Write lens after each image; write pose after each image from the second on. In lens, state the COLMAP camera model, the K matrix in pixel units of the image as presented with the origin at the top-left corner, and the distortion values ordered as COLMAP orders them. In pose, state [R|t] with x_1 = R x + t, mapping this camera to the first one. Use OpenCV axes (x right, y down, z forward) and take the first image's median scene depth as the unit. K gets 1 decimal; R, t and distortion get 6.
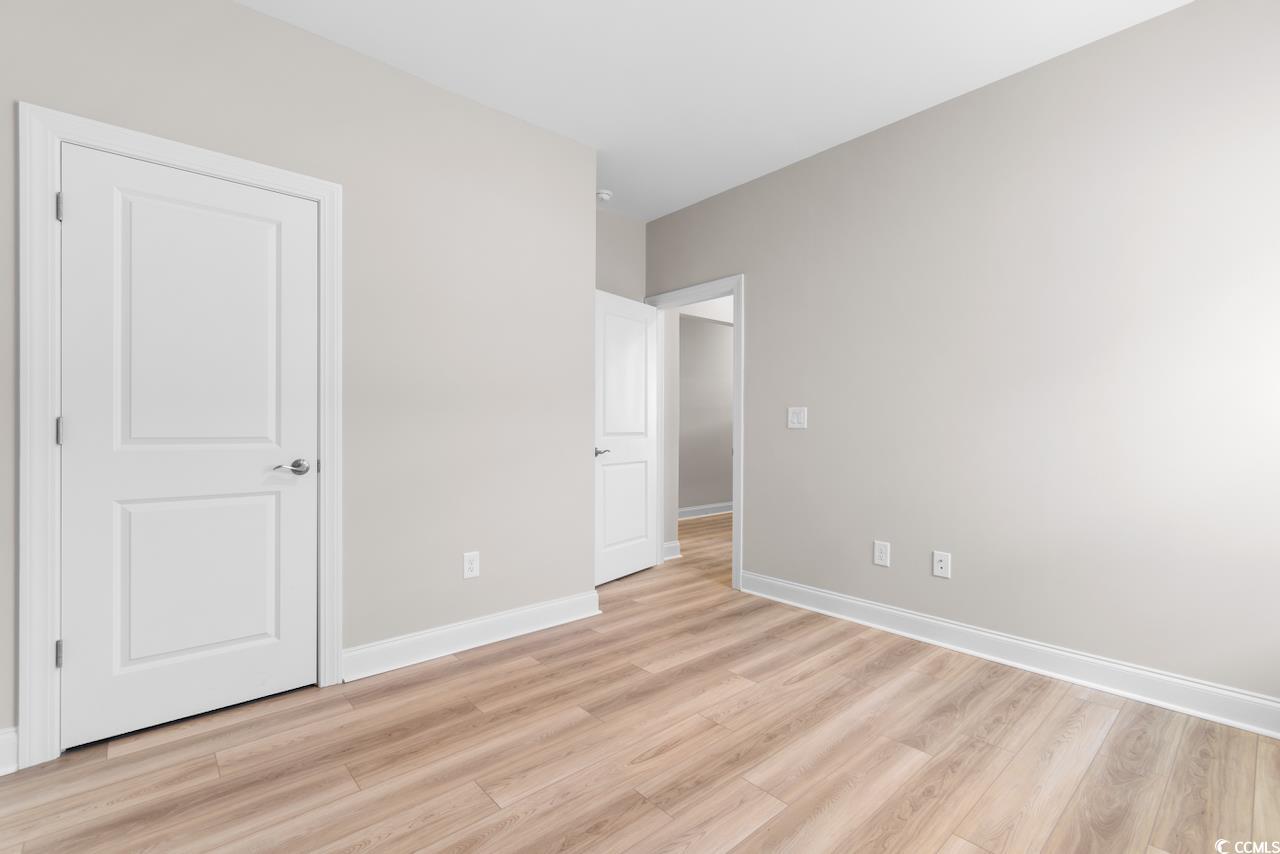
lens RADIAL K [[564.4, 0, 640.0], [0, 564.4, 427.0], [0, 0, 1]] dist [0.000456, -0.000560]
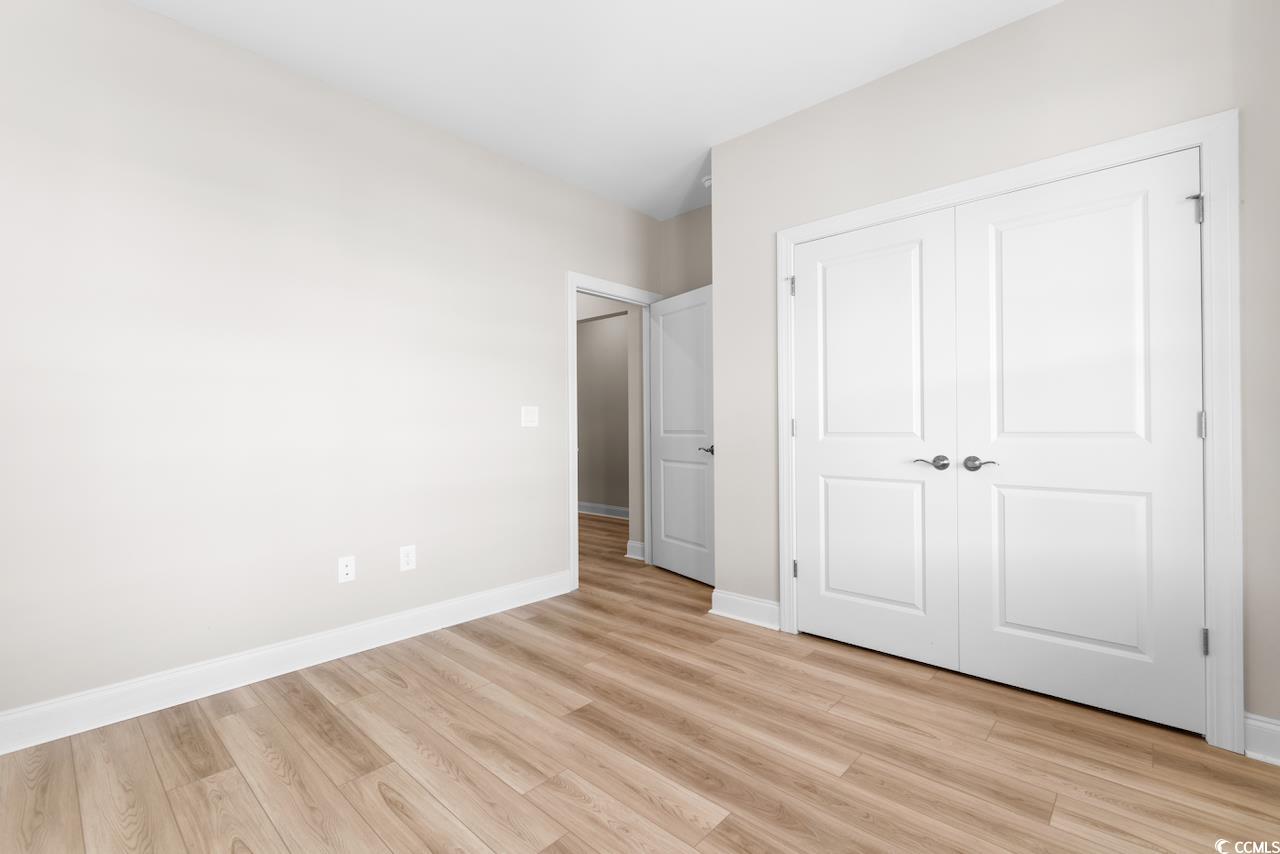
lens RADIAL K [[556.6, 0, 640.0], [0, 556.6, 427.0], [0, 0, 1]] dist [-0.014703, -0.000113]
pose [[0.113376, 0.003447, -0.993546, 0.380950], [0.006859, 0.999967, 0.004252, -0.000715], [0.993529, -0.007297, 0.113348, 0.330024]]
